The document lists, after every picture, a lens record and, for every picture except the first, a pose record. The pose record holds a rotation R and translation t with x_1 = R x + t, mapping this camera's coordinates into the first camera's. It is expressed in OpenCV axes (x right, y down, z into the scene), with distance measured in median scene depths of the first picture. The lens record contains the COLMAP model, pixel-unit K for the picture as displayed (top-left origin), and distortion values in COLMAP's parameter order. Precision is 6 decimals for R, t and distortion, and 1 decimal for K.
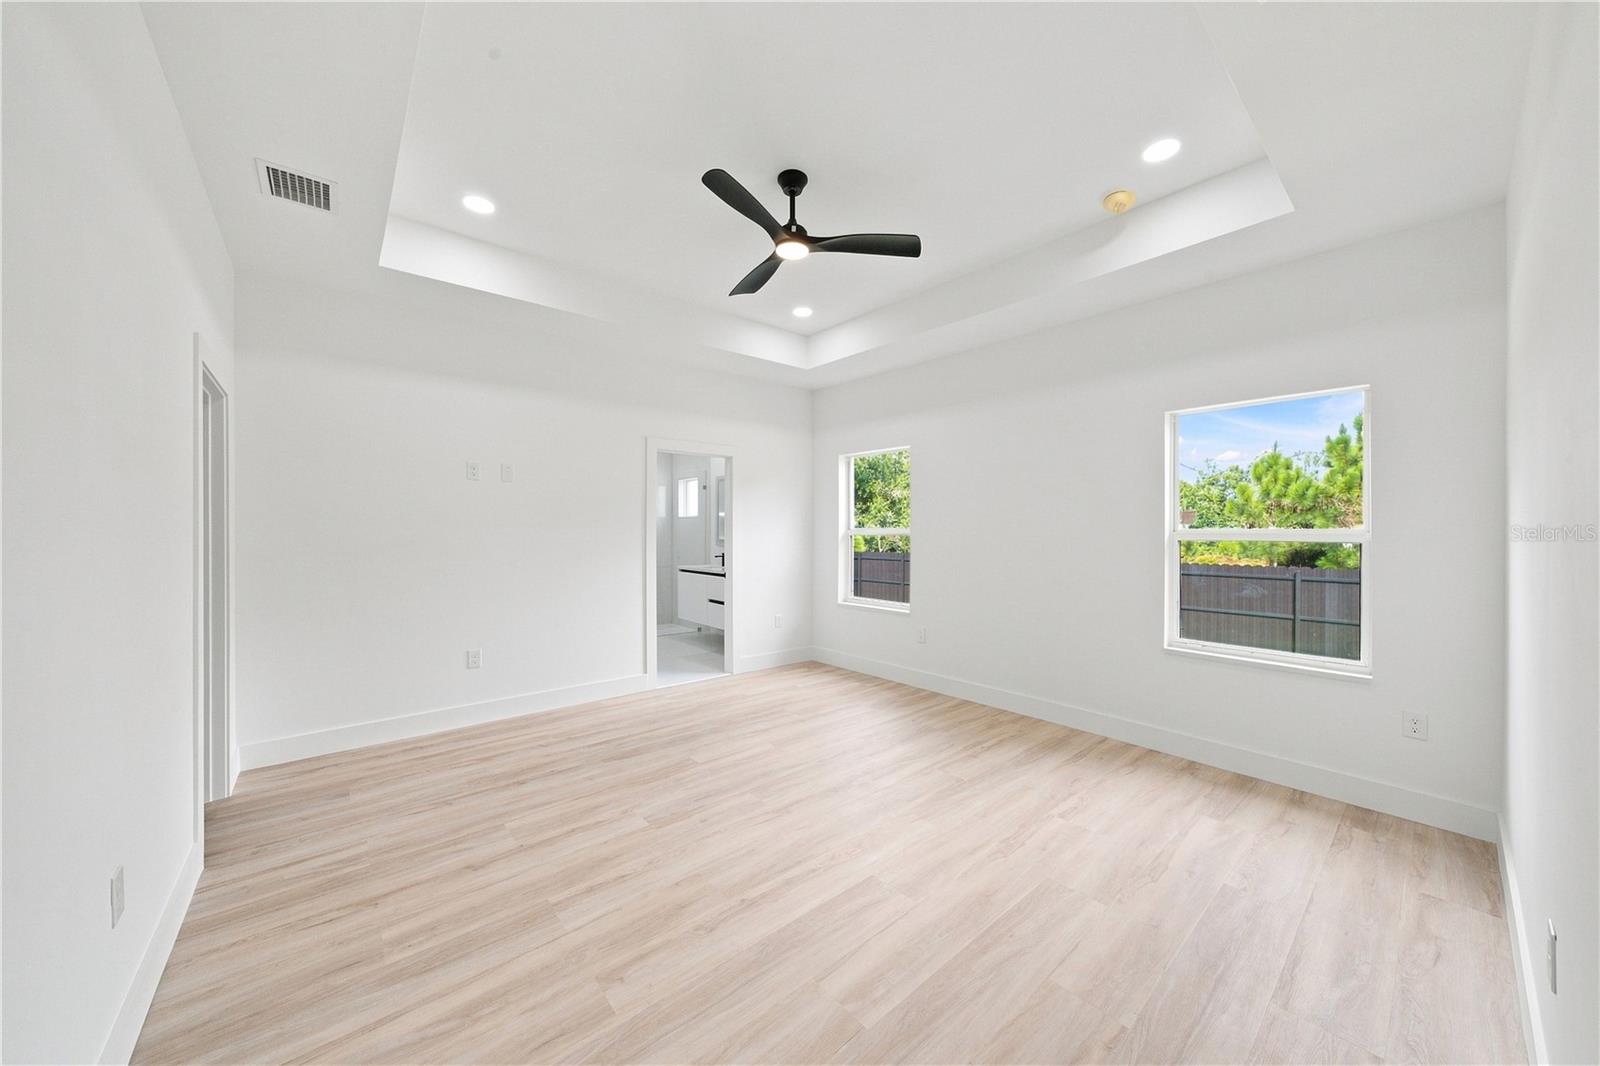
lens RADIAL K [[553.4, 0, 806.5], [0, 553.4, 536.0], [0, 0, 1]] dist [0.002256, 0.000102]
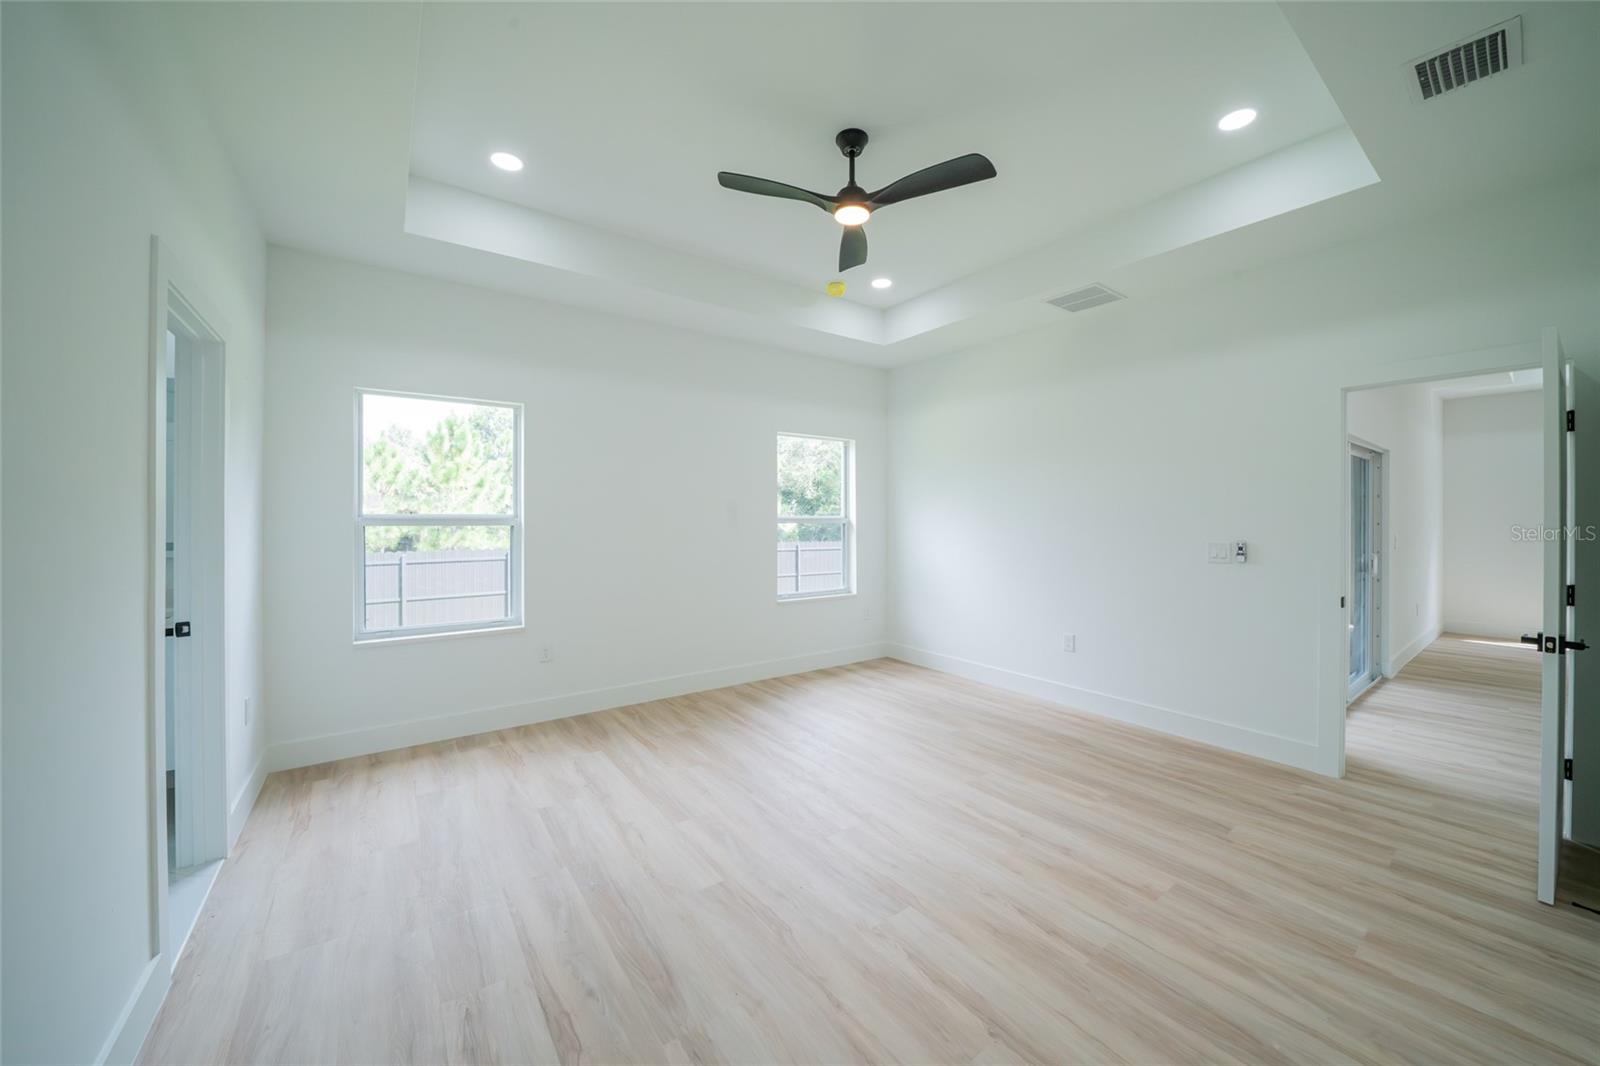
lens RADIAL K [[584.2, 0, 807.3], [0, 584.2, 523.1], [0, 0, 1]] dist [-0.015317, -0.000369]
pose [[0.073476, -0.007491, 0.997269, -0.602784], [0.004801, 0.999963, 0.007158, -0.007221], [-0.997285, 0.004262, 0.073510, 0.599274]]
